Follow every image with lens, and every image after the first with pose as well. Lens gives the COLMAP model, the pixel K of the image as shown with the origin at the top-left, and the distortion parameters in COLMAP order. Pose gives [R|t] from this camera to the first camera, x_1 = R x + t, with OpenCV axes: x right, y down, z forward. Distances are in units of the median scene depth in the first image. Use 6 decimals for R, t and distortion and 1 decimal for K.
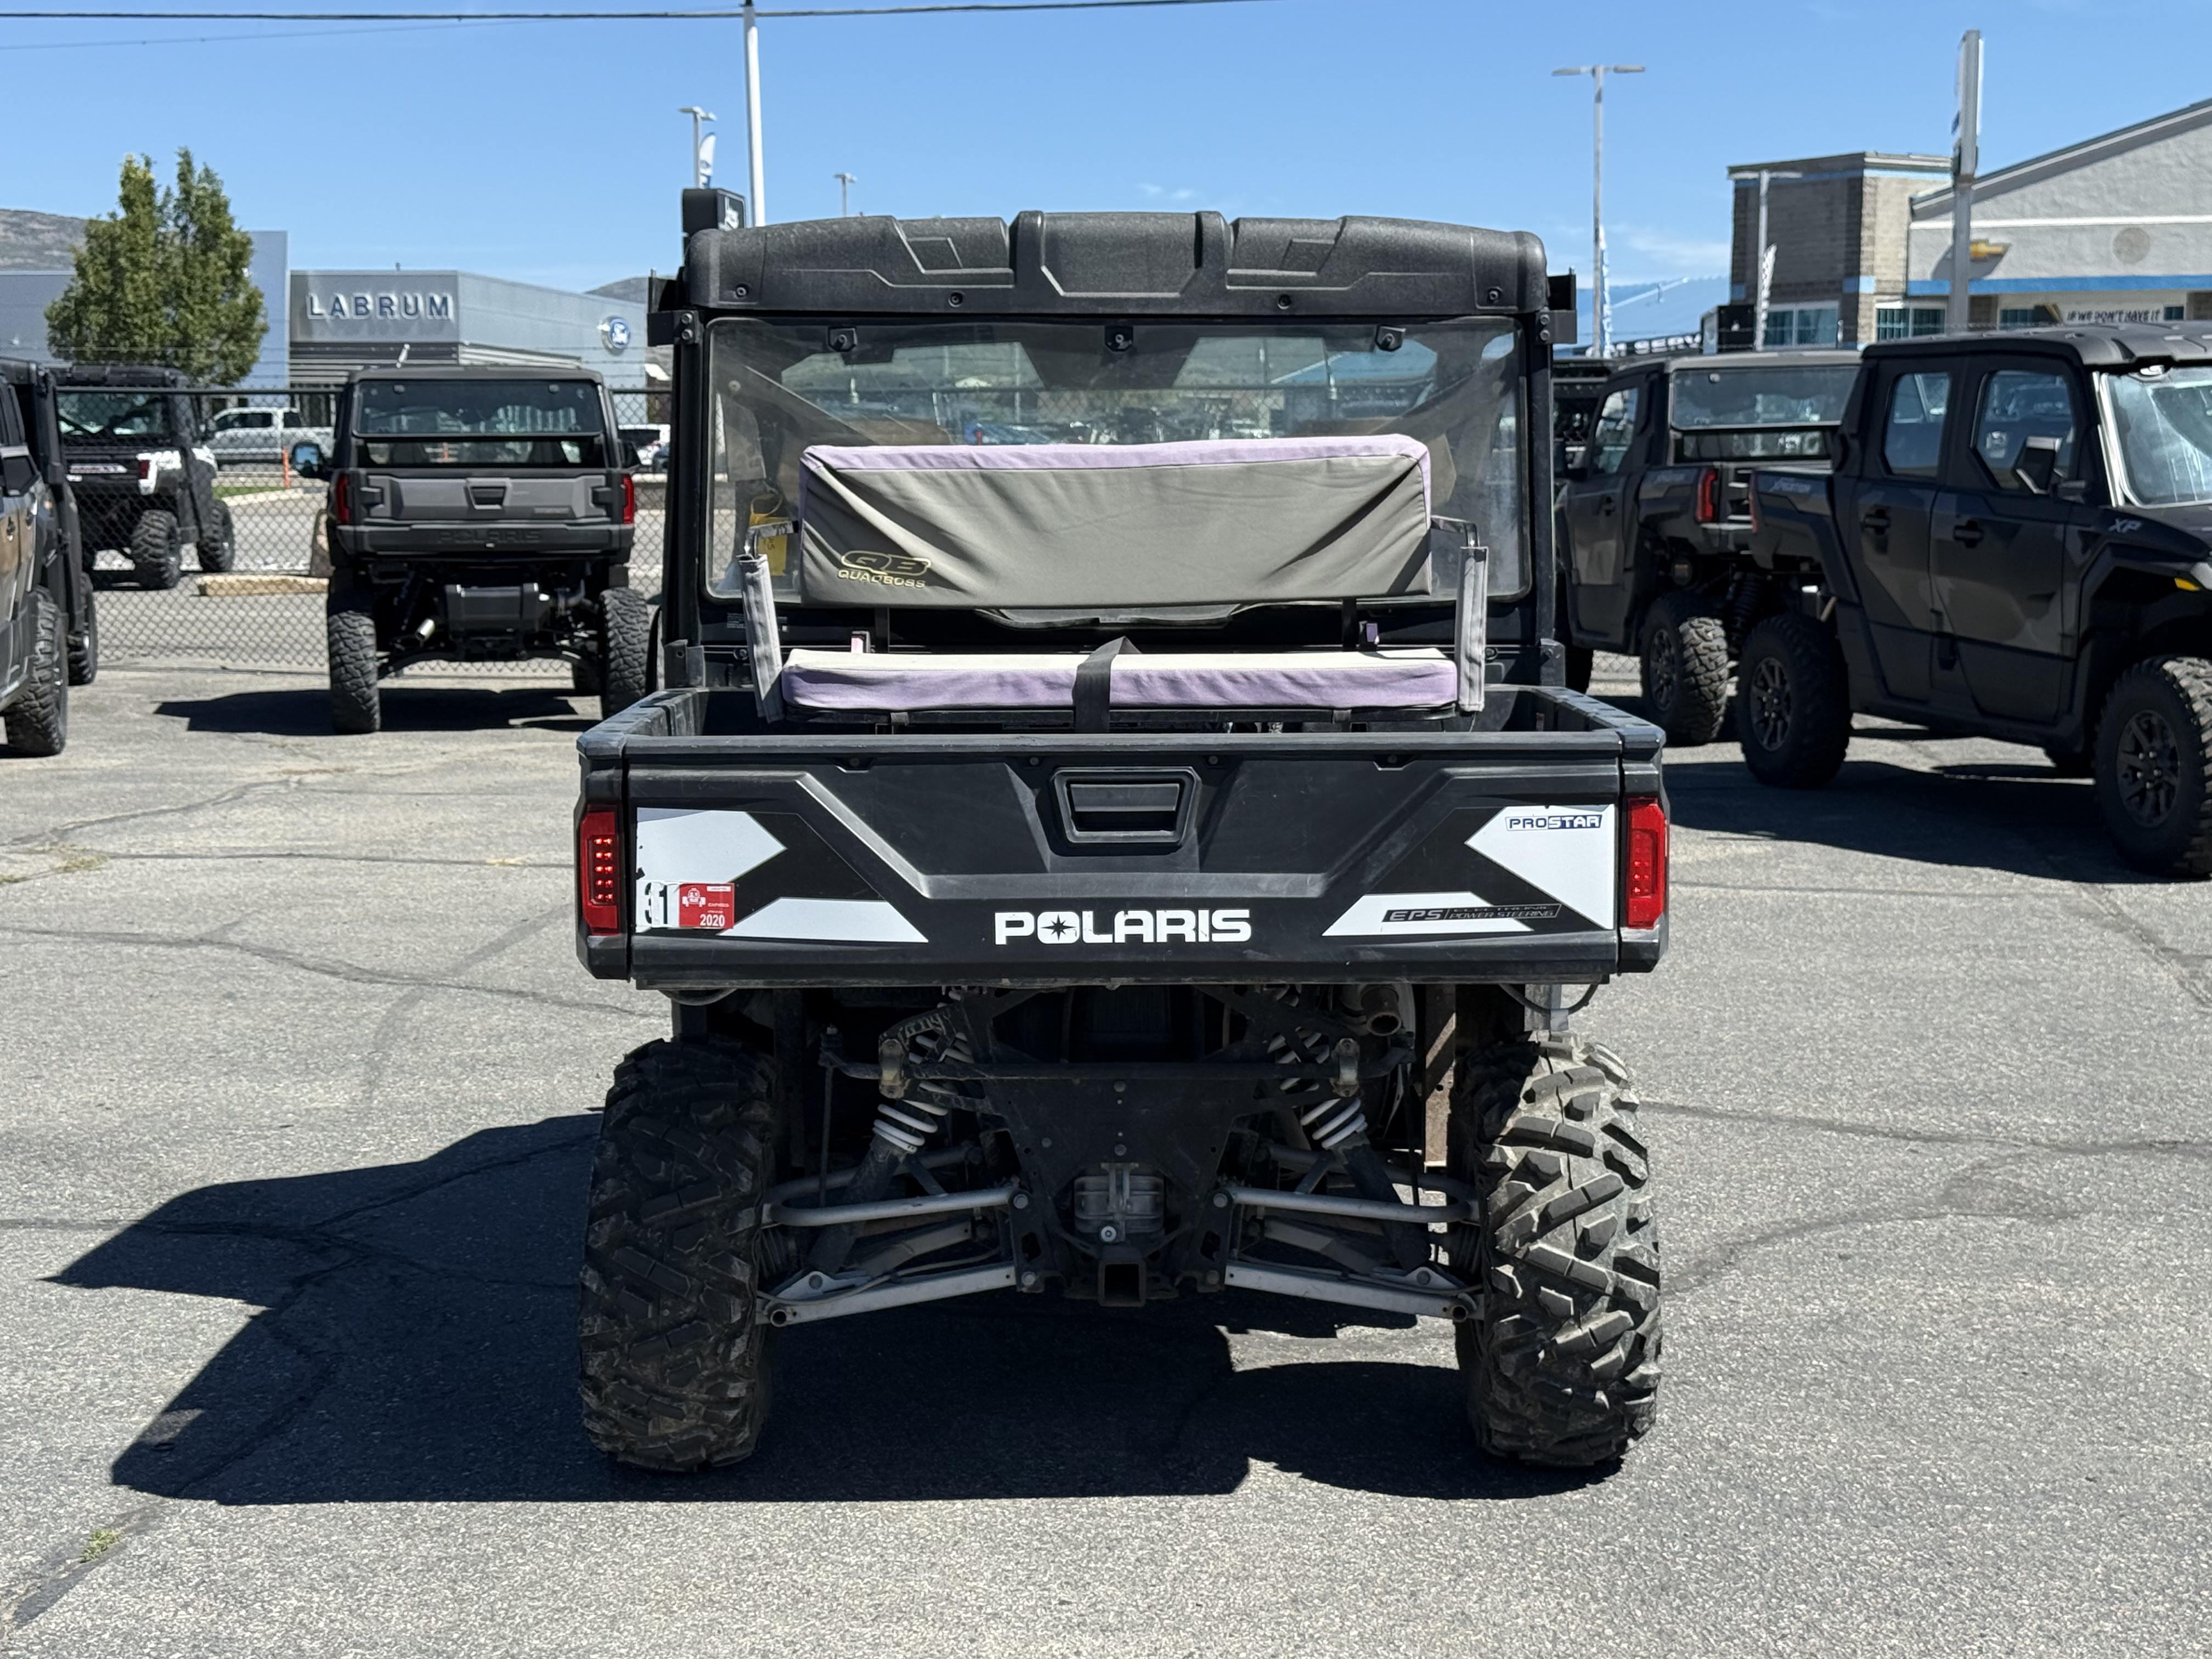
lens RADIAL K [[3258.7, 0, 1074.4], [0, 3258.7, 807.9], [0, 0, 1]] dist [-0.016514, 1.020723]
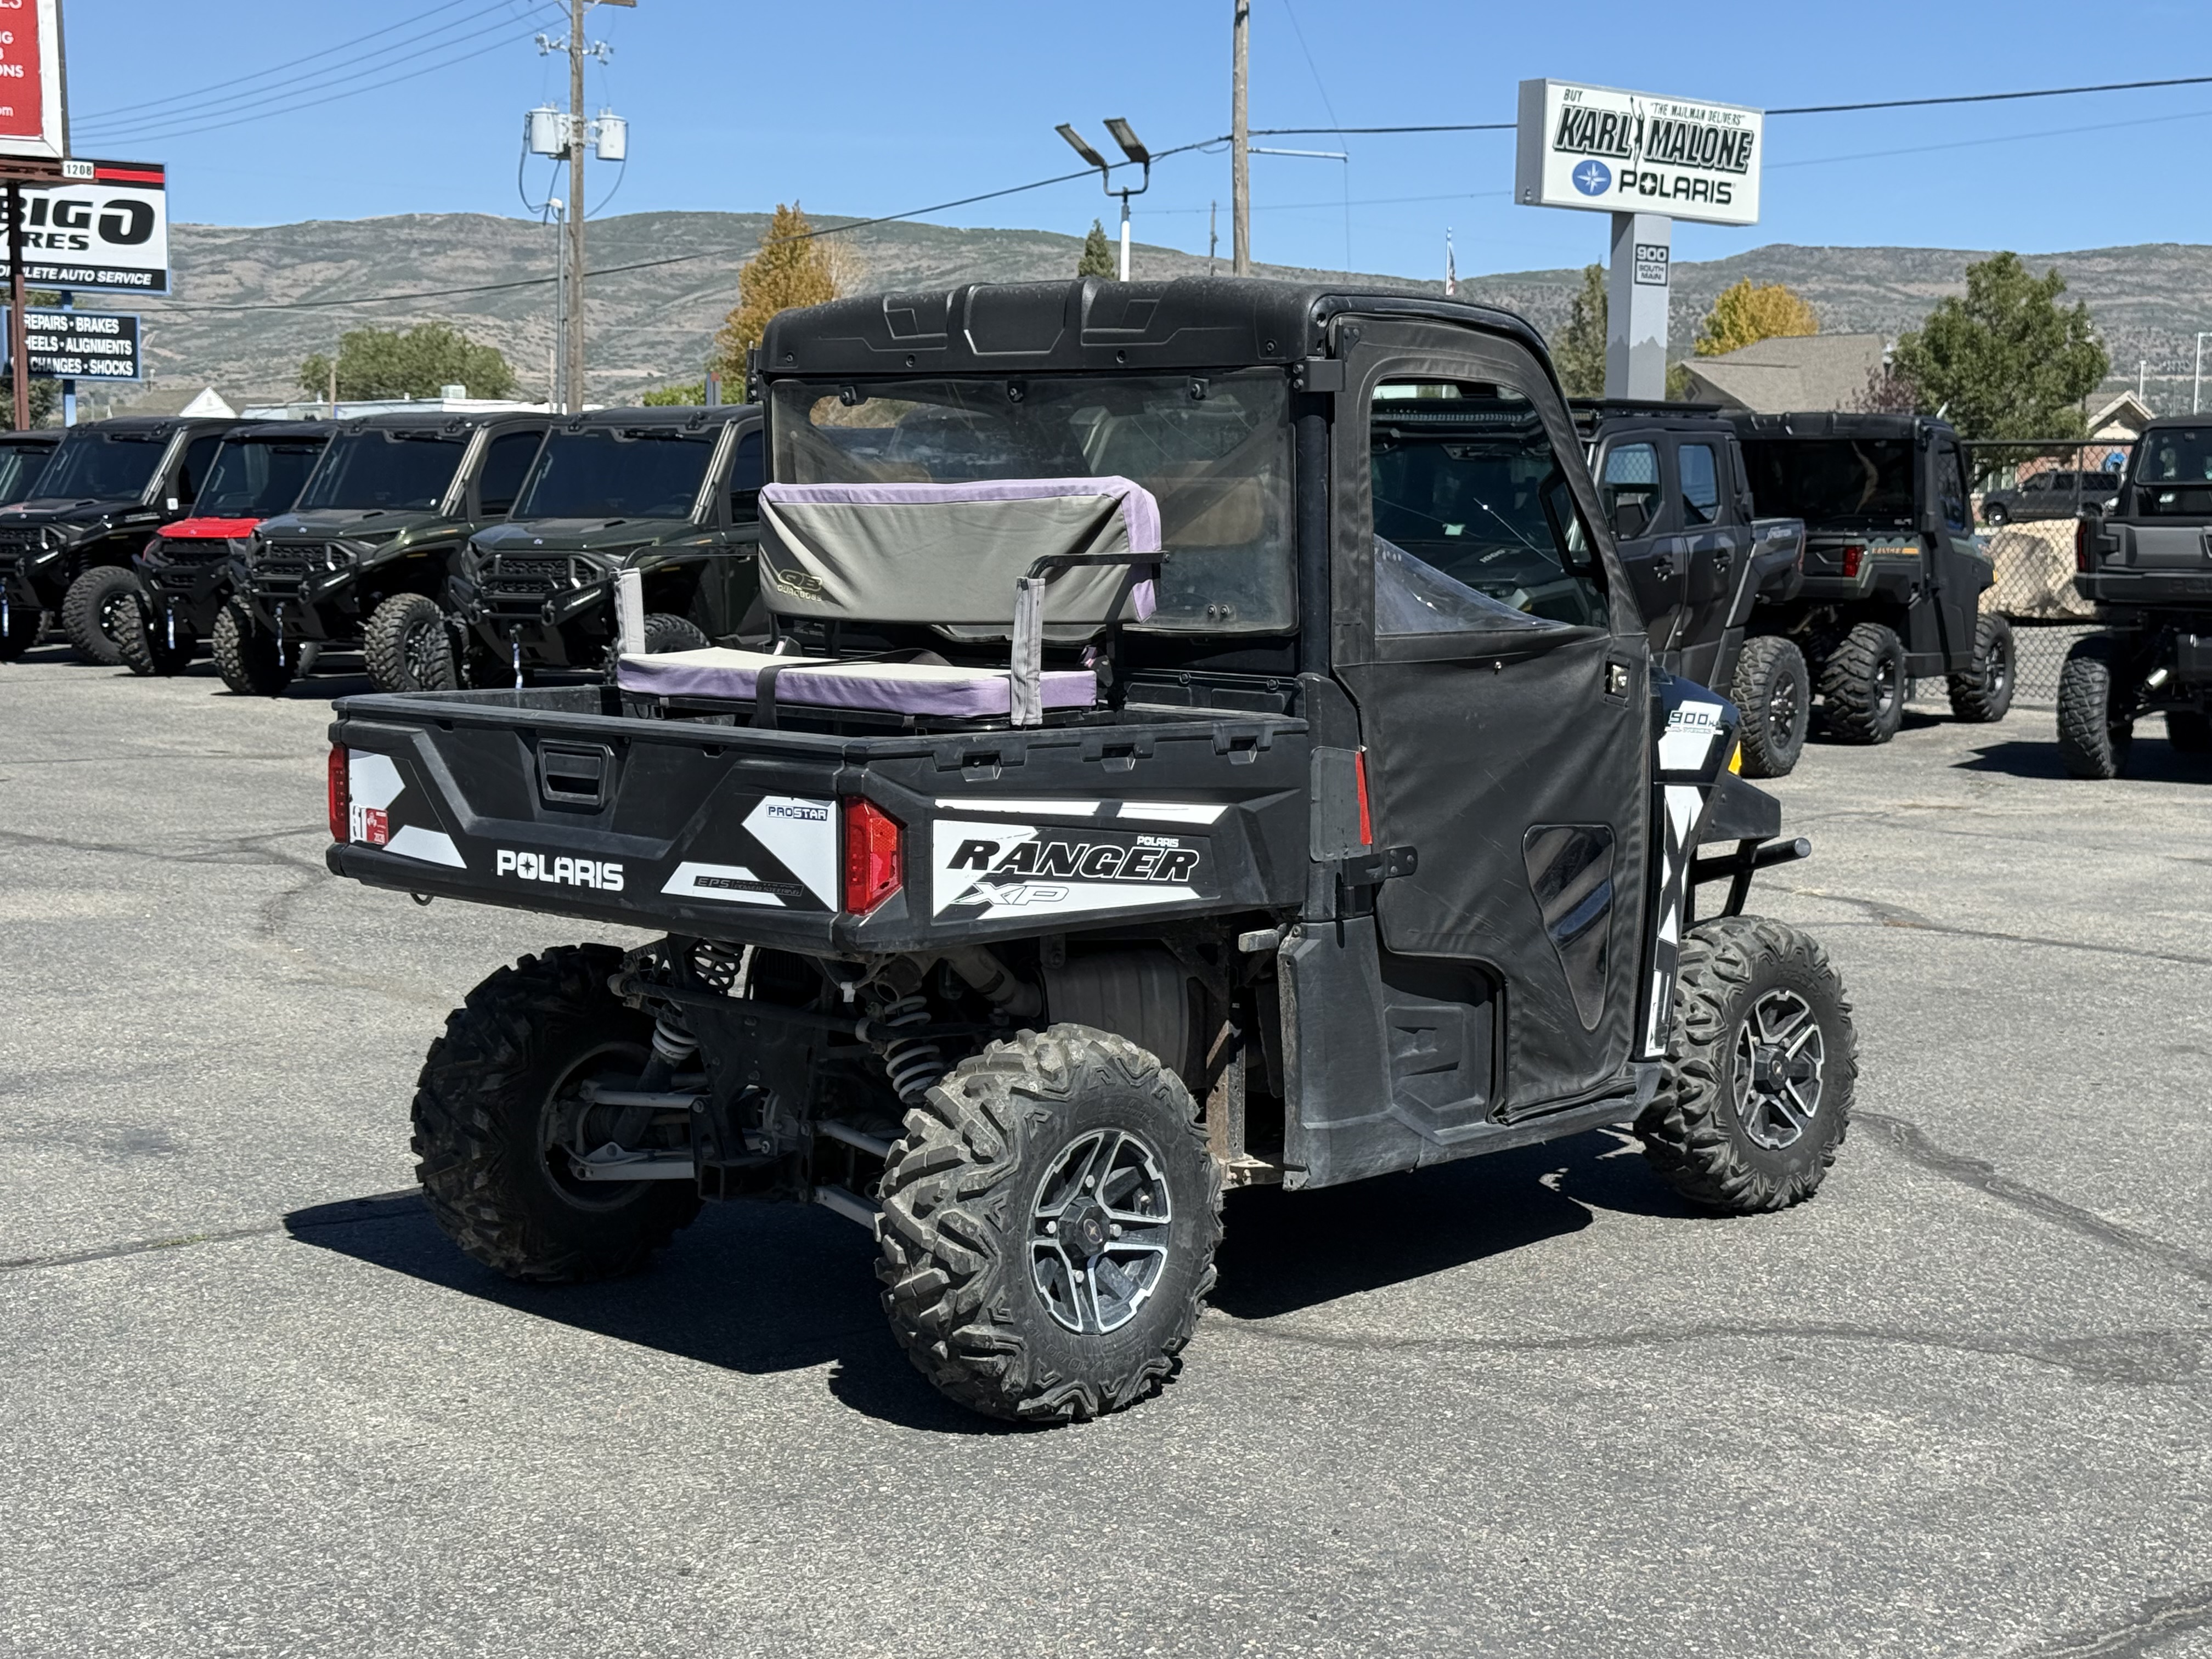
lens RADIAL K [[3221.7, 0, 1111.6], [0, 3221.7, 829.0], [0, 0, 1]] dist [0.178038, -0.362509]
pose [[0.711946, 0.080627, -0.697590, 0.864516], [-0.087076, 0.995856, 0.026233, -0.024873], [0.696814, 0.042067, 0.716017, 0.227856]]
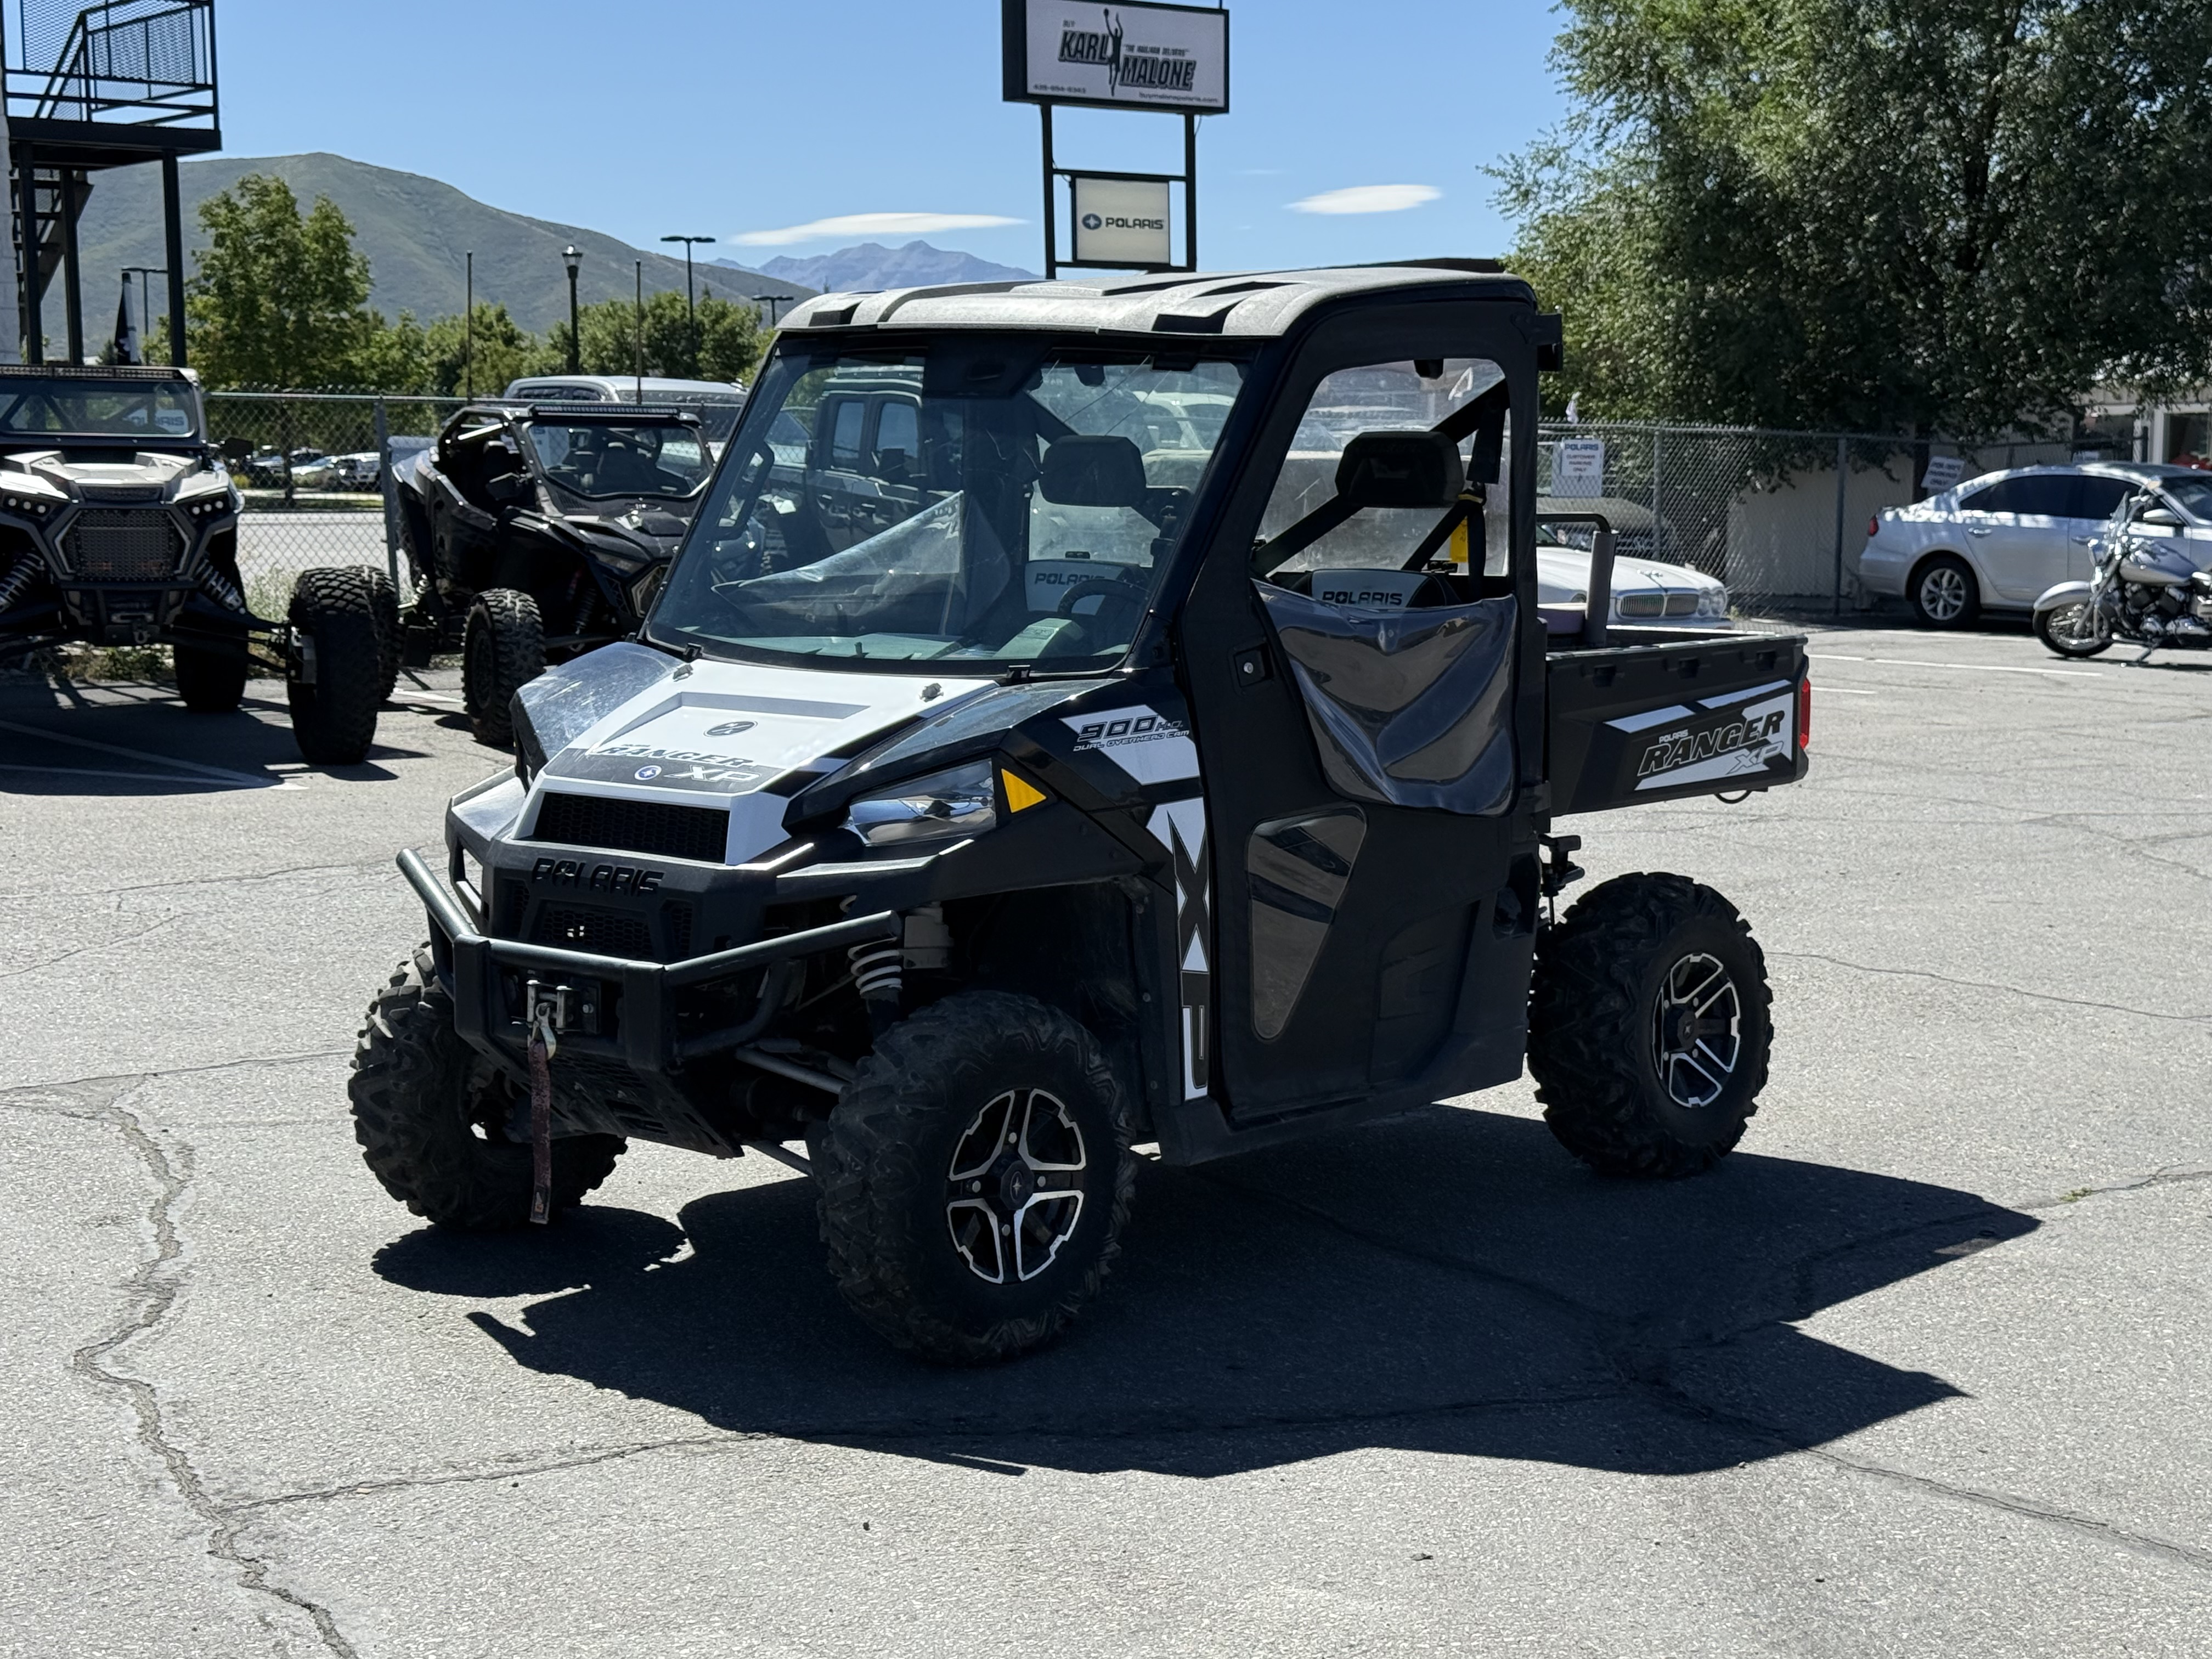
lens RADIAL K [[3221.7, 0, 1111.6], [0, 3221.7, 829.0], [0, 0, 1]] dist [0.178038, -0.362509]
pose [[-0.731244, -0.072338, 0.678269, -0.853840], [0.080047, 0.978390, 0.190645, -0.222913], [-0.677402, 0.193702, -0.709652, 2.046844]]
